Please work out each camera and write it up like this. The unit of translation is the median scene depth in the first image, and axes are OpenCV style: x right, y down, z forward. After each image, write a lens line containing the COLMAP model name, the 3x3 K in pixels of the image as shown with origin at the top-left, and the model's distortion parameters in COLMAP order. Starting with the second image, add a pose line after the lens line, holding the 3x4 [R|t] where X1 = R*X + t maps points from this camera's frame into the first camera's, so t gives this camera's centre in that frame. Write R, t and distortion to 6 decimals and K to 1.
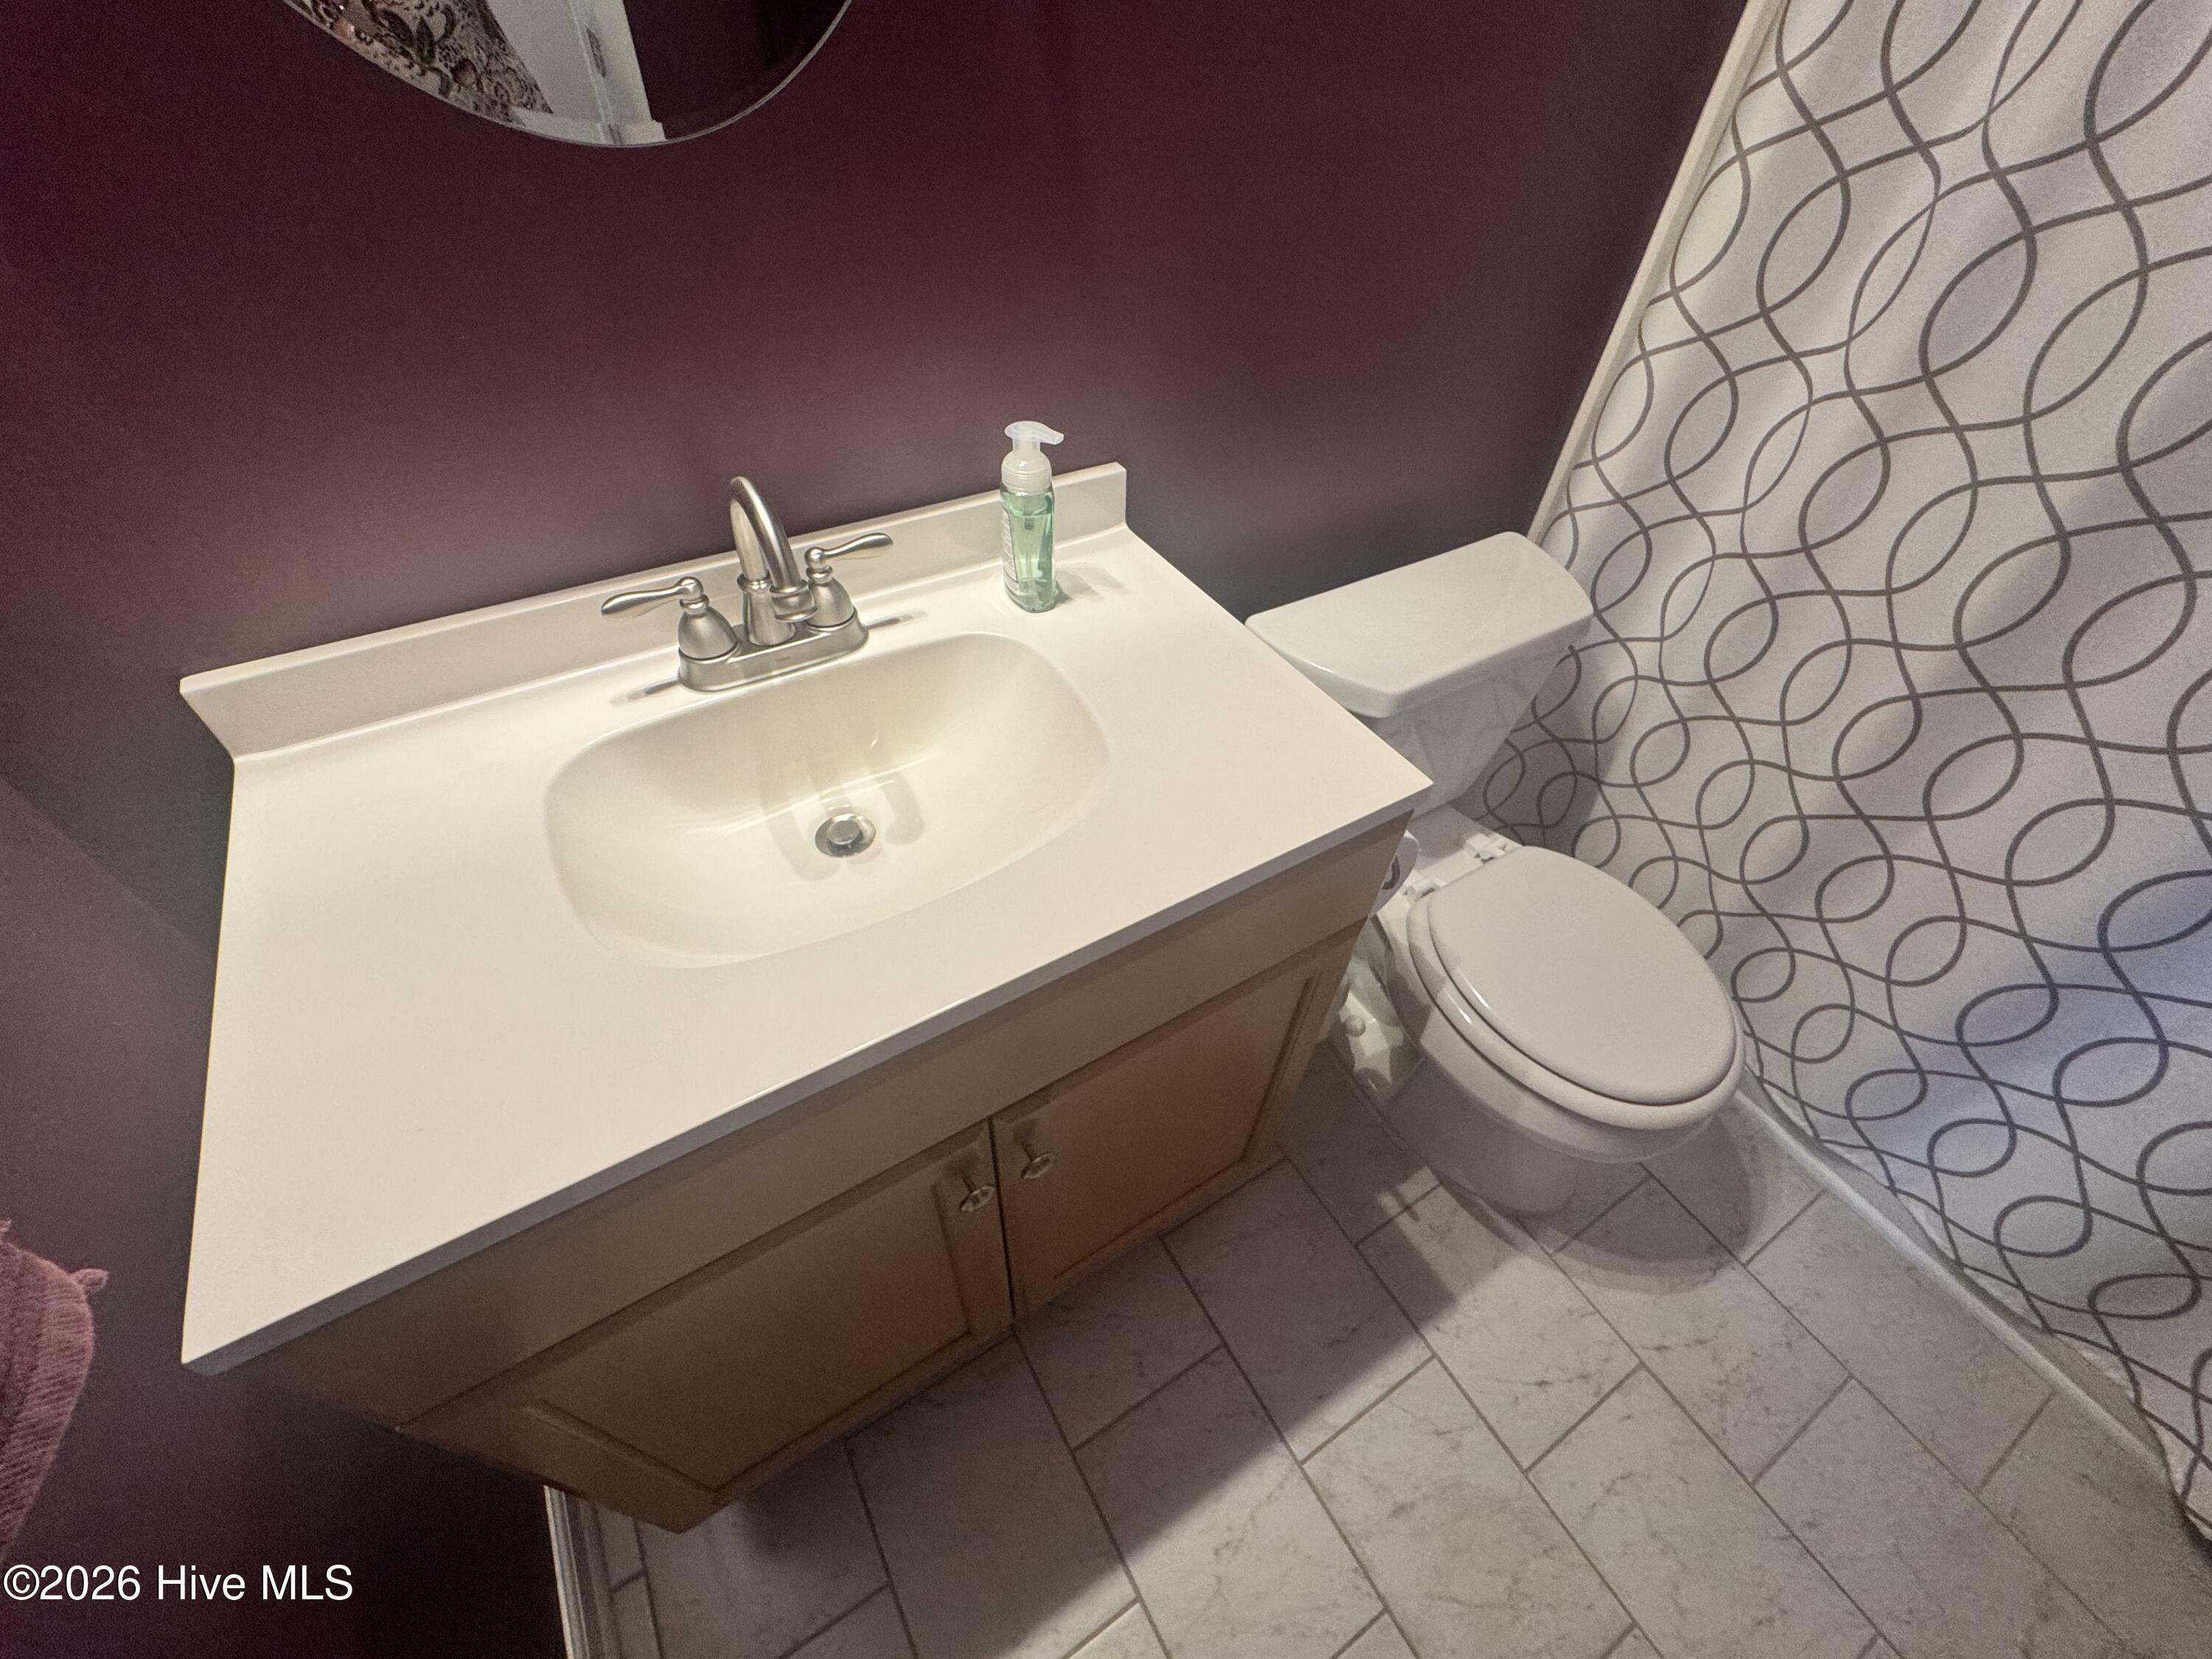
lens RADIAL K [[882.9, 0, 1102.9], [0, 882.9, 826.4], [0, 0, 1]] dist [-0.002473, -0.000181]
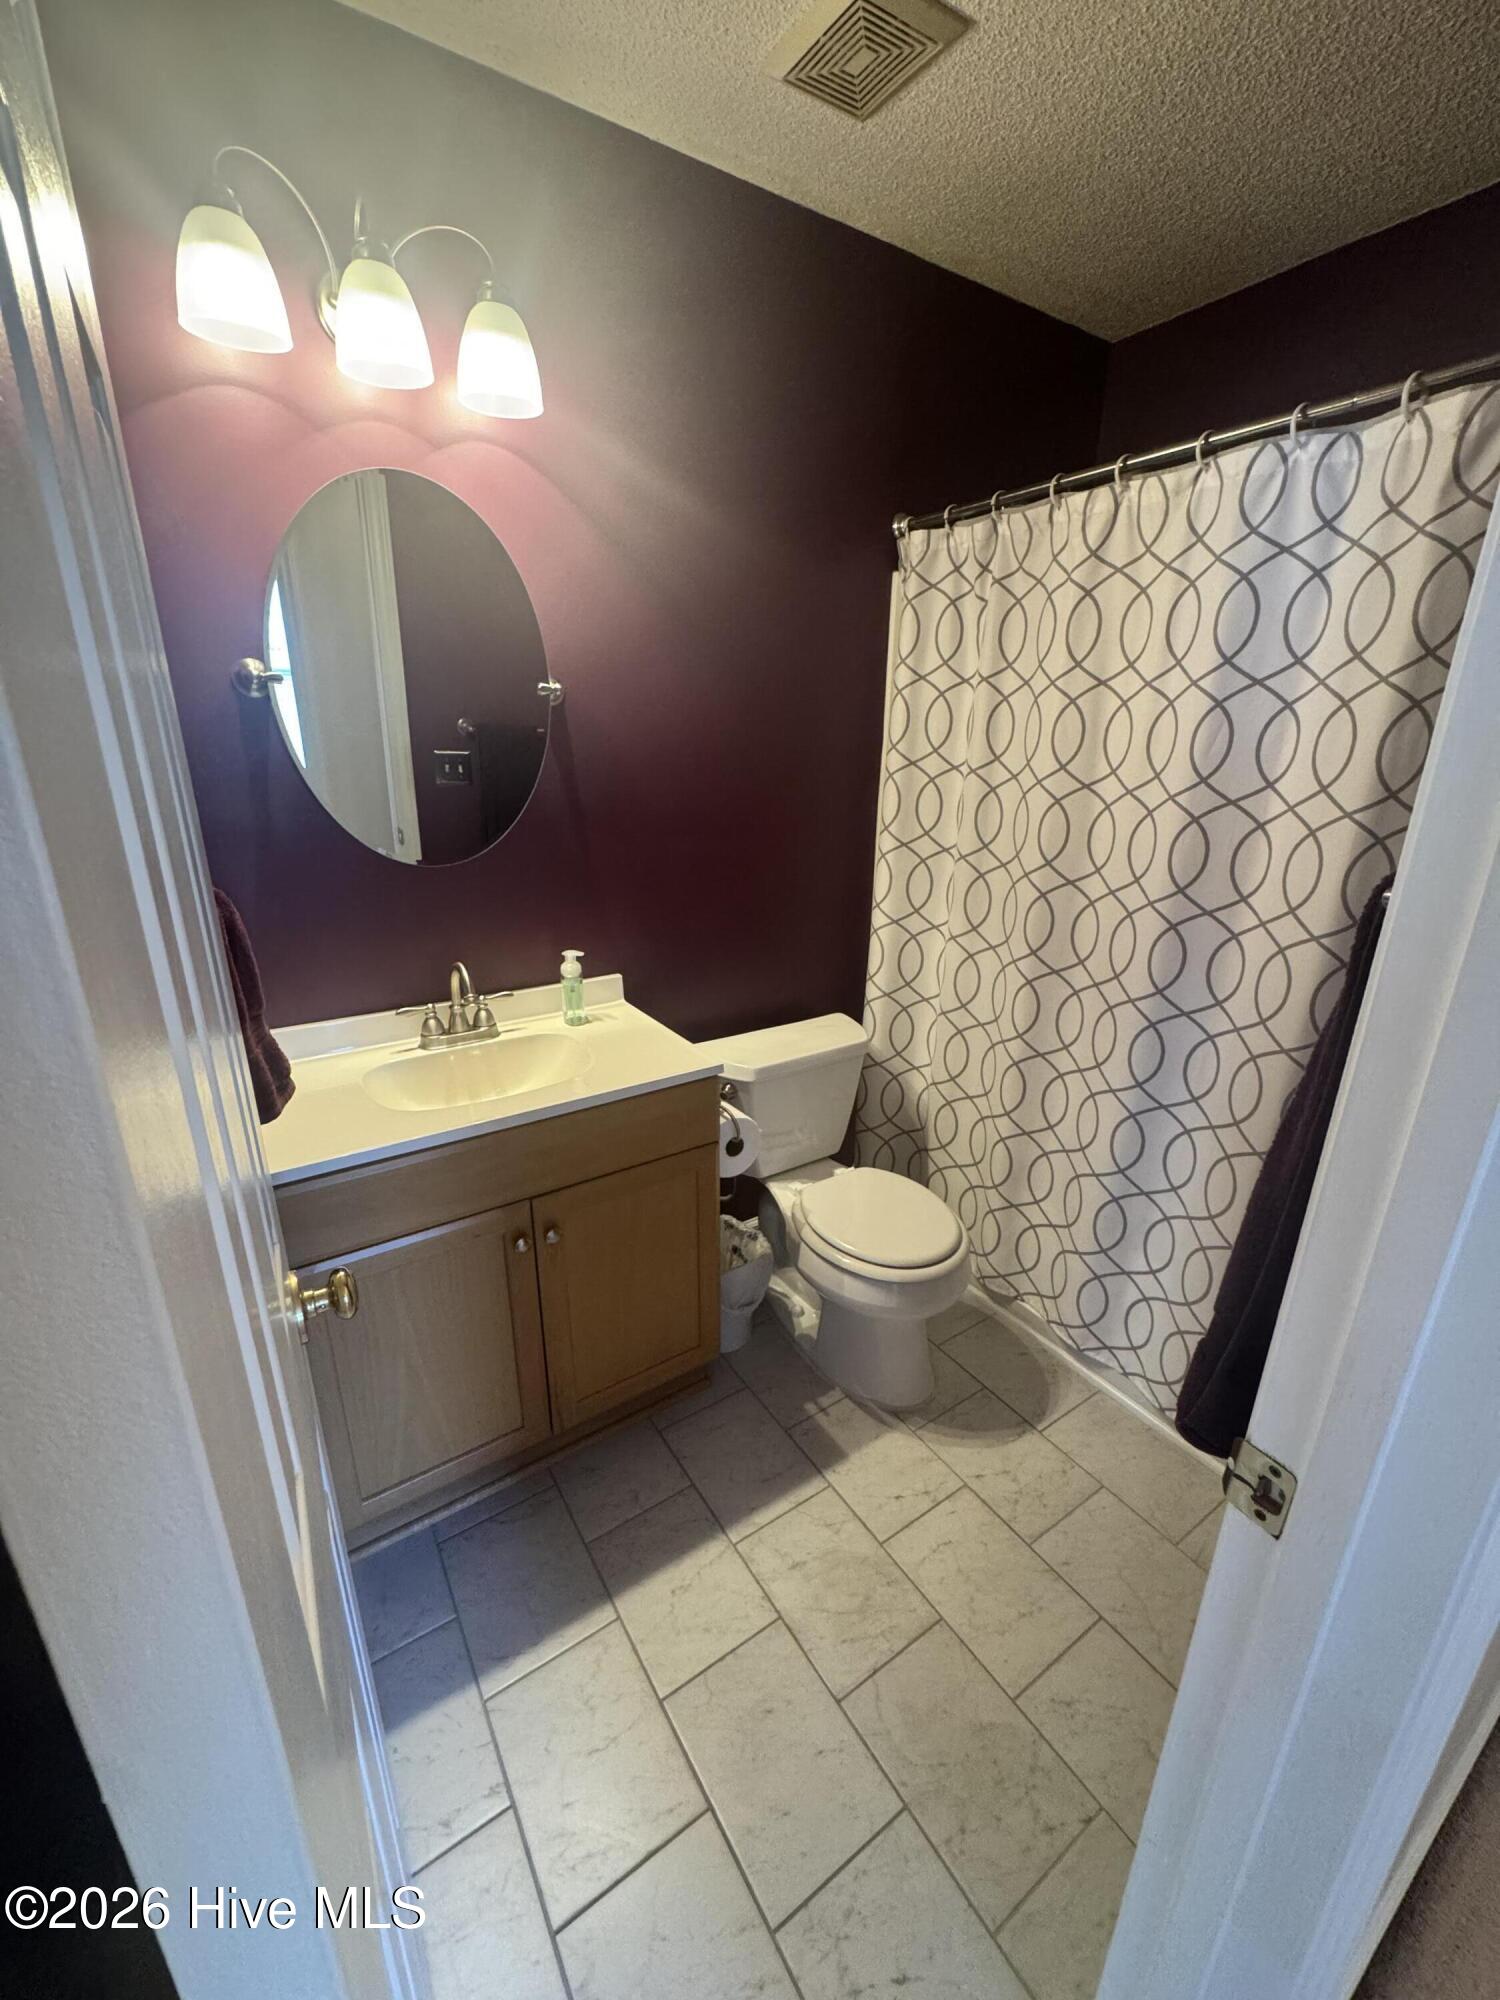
lens RADIAL K [[798.3, 0, 746.2], [0, 798.3, 1001.7], [0, 0, 1]] dist [-0.002473, -0.000181]
pose [[0.998907, -0.041722, 0.021076, 0.251782], [0.046730, 0.880693, -0.471377, 0.539208], [0.001105, 0.471847, 0.881680, -0.661839]]
